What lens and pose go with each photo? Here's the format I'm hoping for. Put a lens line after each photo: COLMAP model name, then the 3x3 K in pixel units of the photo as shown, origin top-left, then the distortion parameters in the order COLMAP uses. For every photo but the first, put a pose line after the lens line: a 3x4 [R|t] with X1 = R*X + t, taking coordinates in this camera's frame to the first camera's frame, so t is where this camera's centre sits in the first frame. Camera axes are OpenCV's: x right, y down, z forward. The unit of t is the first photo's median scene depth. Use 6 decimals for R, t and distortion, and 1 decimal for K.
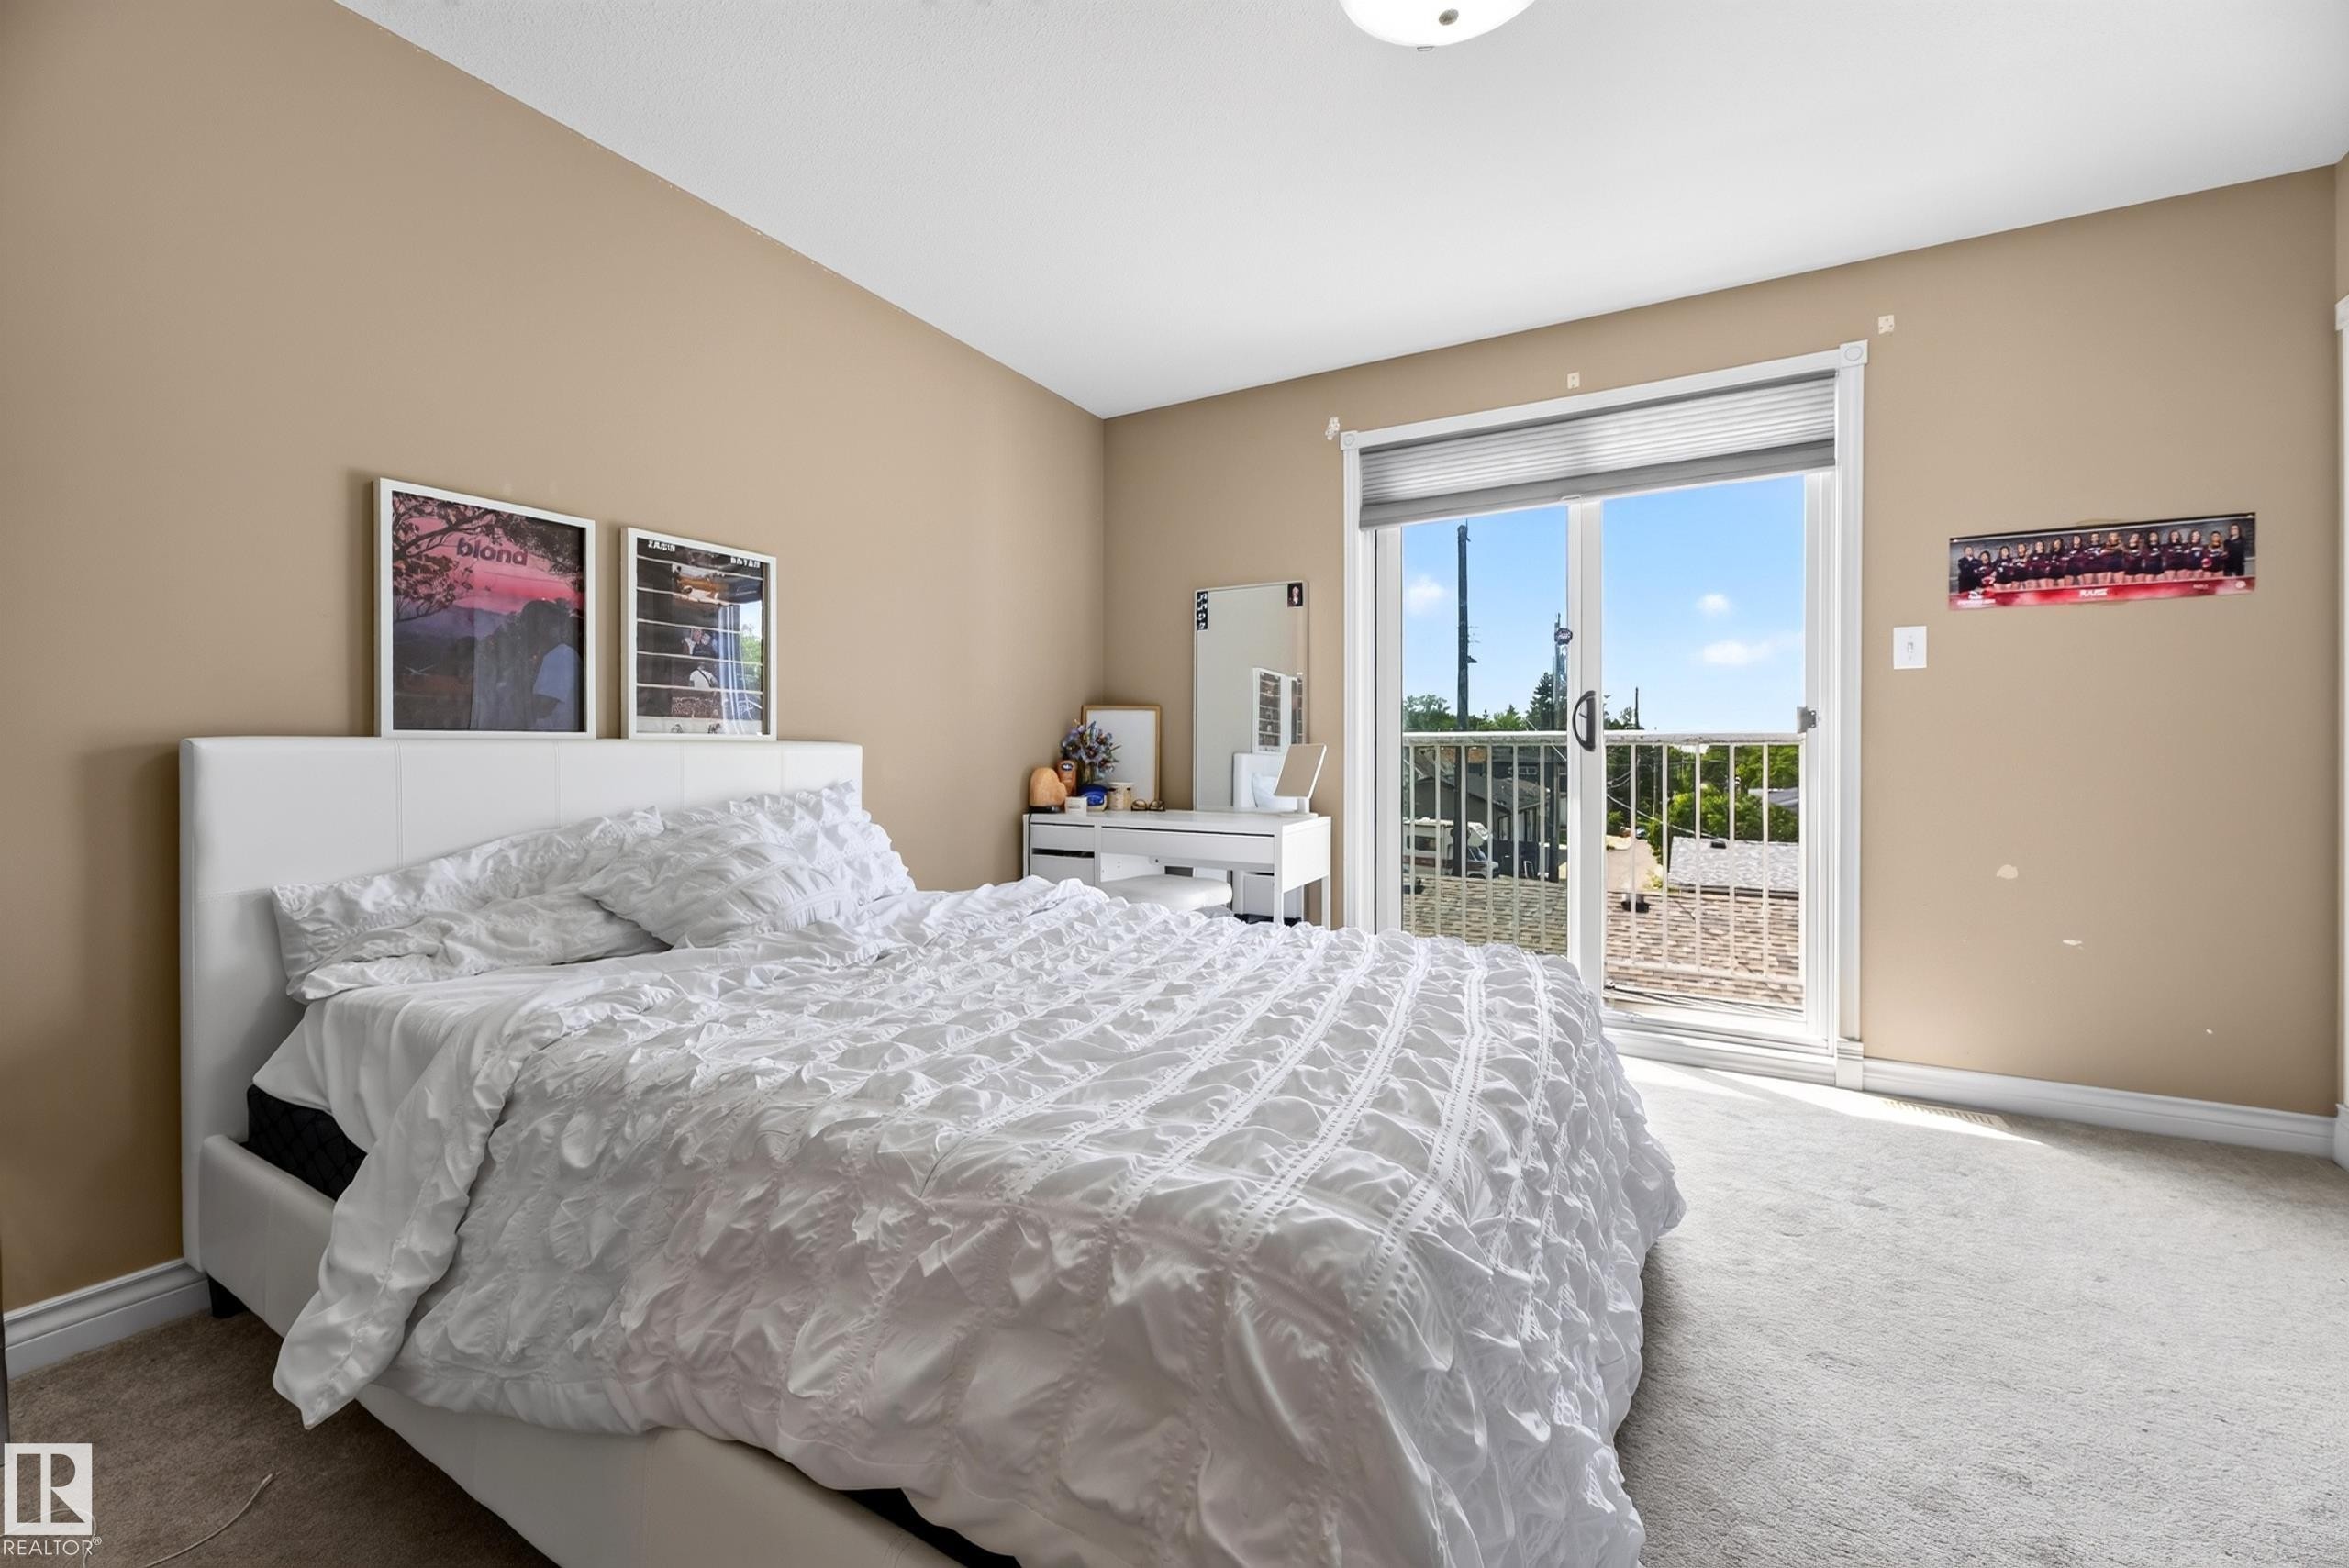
lens RADIAL K [[937.3, 0, 1181.6], [0, 937.3, 770.0], [0, 0, 1]] dist [0.000755, -0.000046]
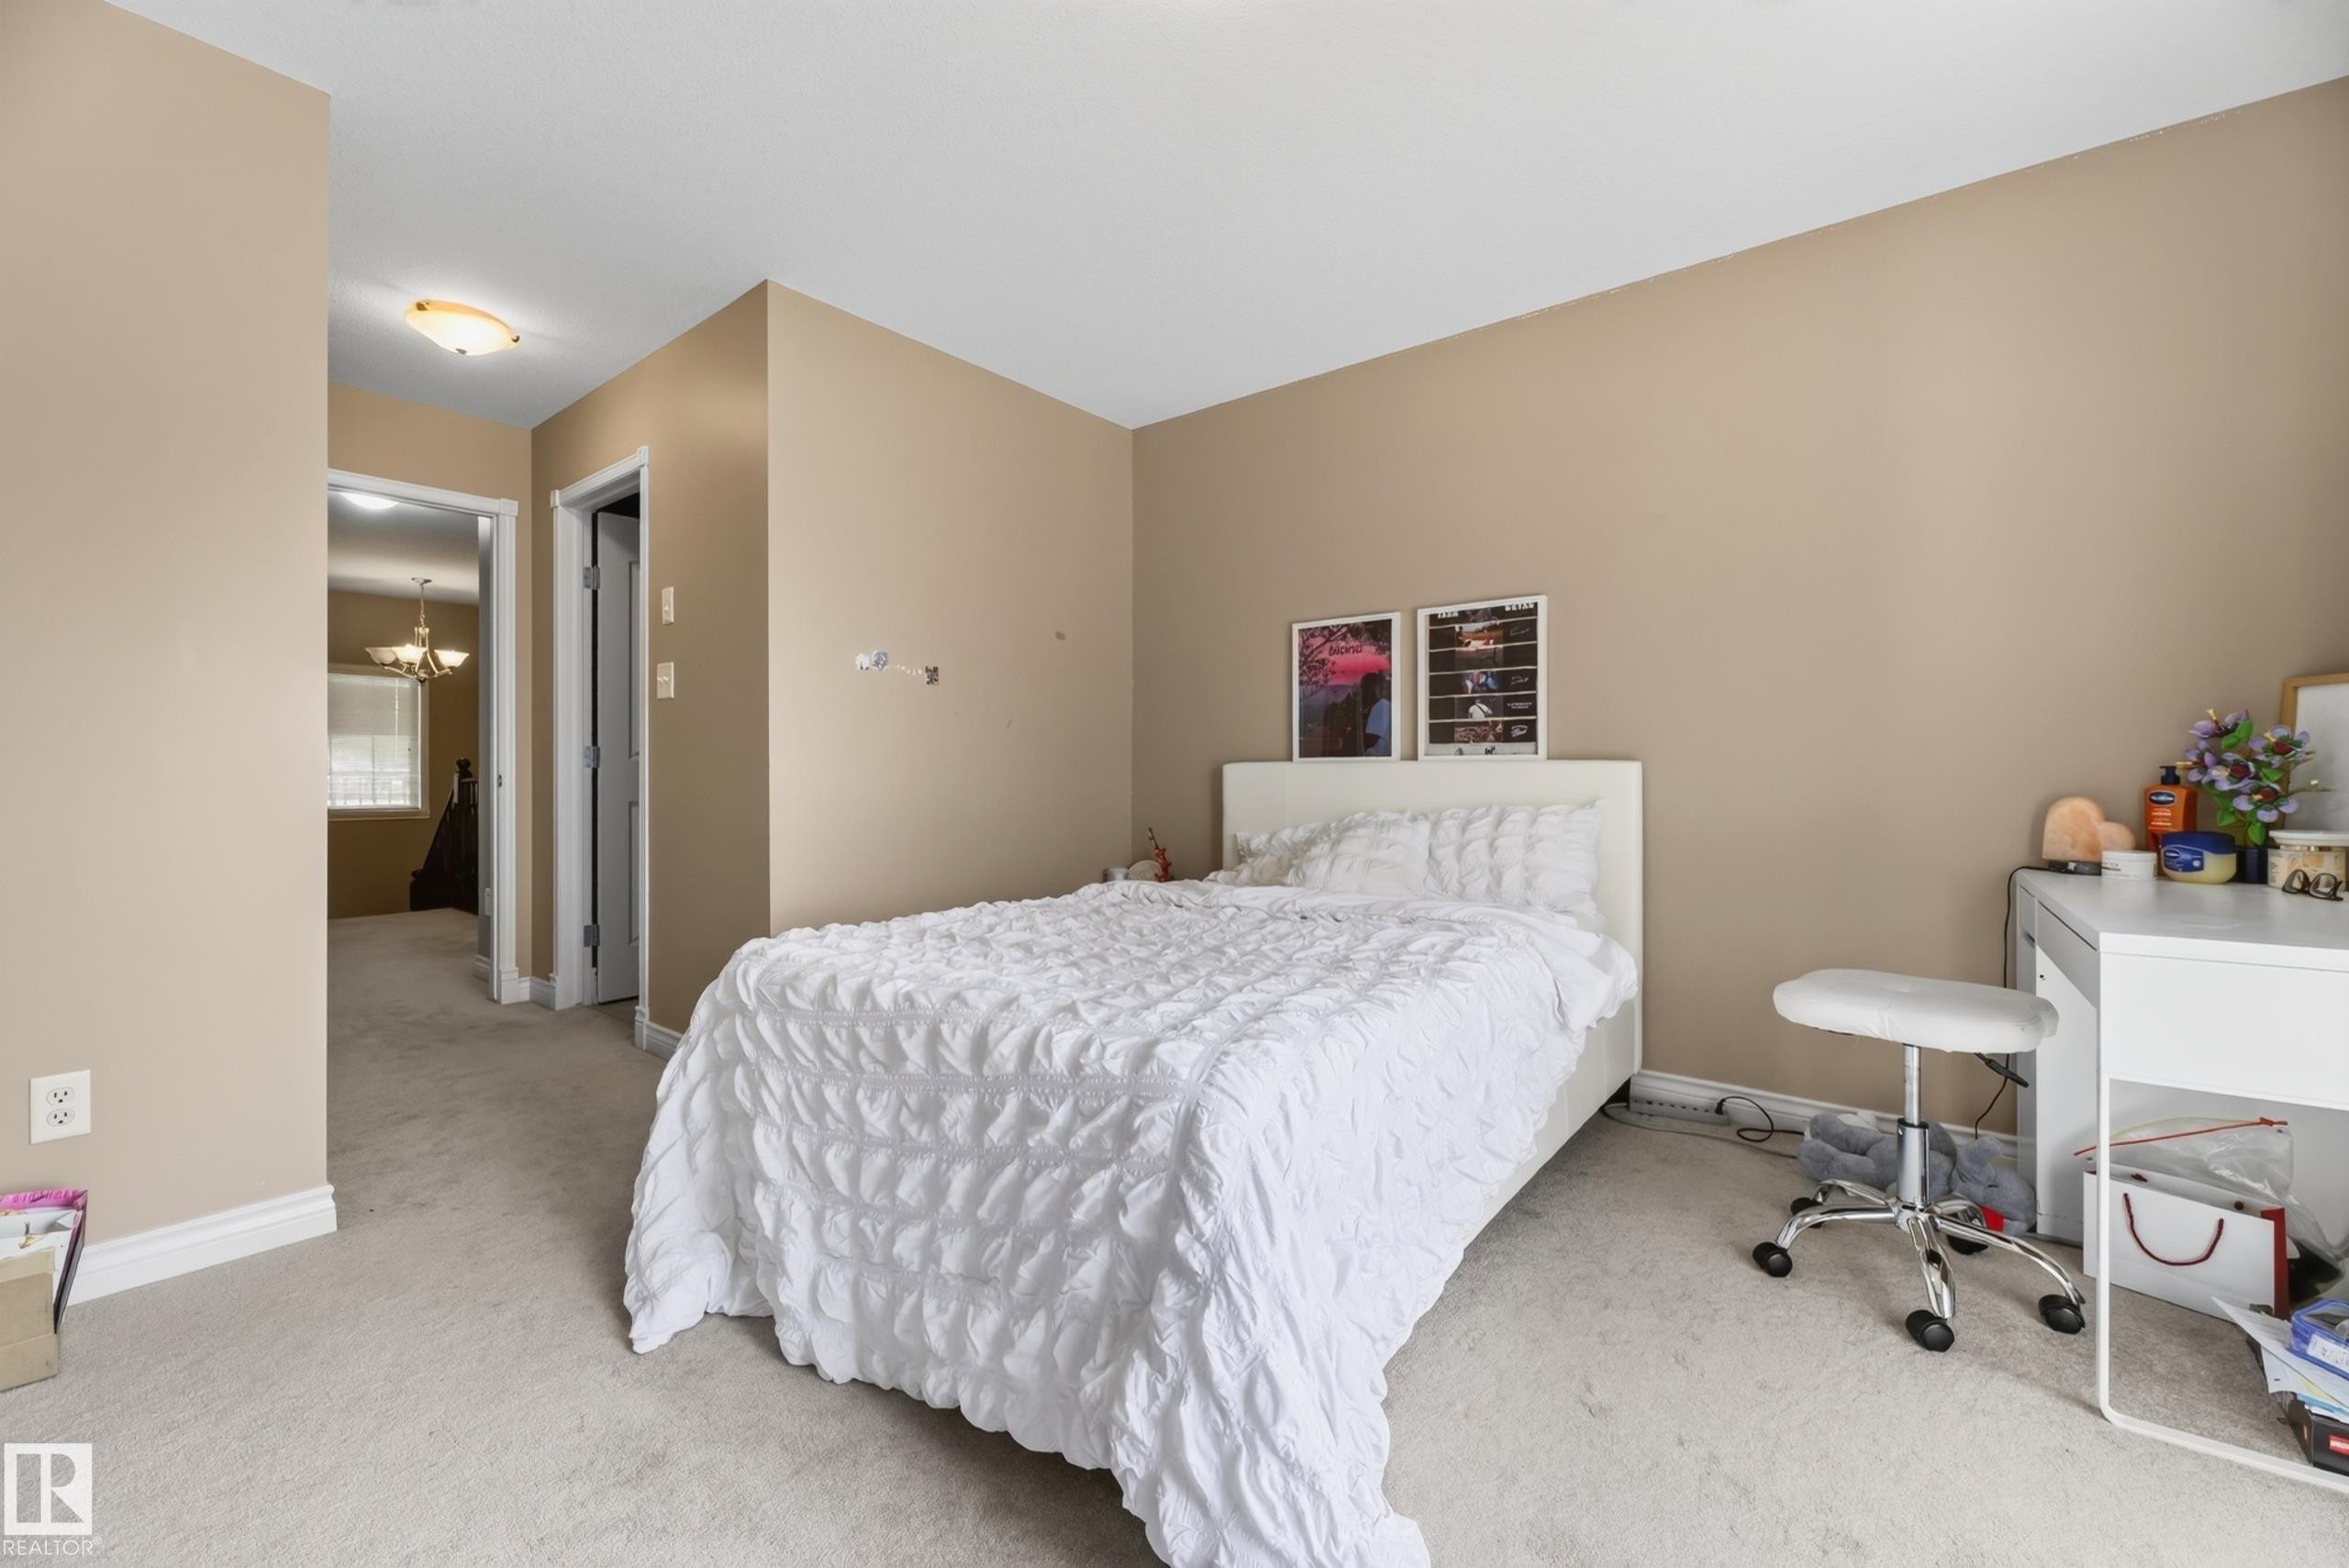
lens RADIAL K [[937.3, 0, 1181.6], [0, 937.3, 770.0], [0, 0, 1]] dist [0.000755, -0.000046]
pose [[-0.149865, 0.002094, -0.988704, 0.832381], [-0.018287, 0.999821, 0.004890, -0.019051], [0.988537, 0.018814, -0.149800, 0.847829]]
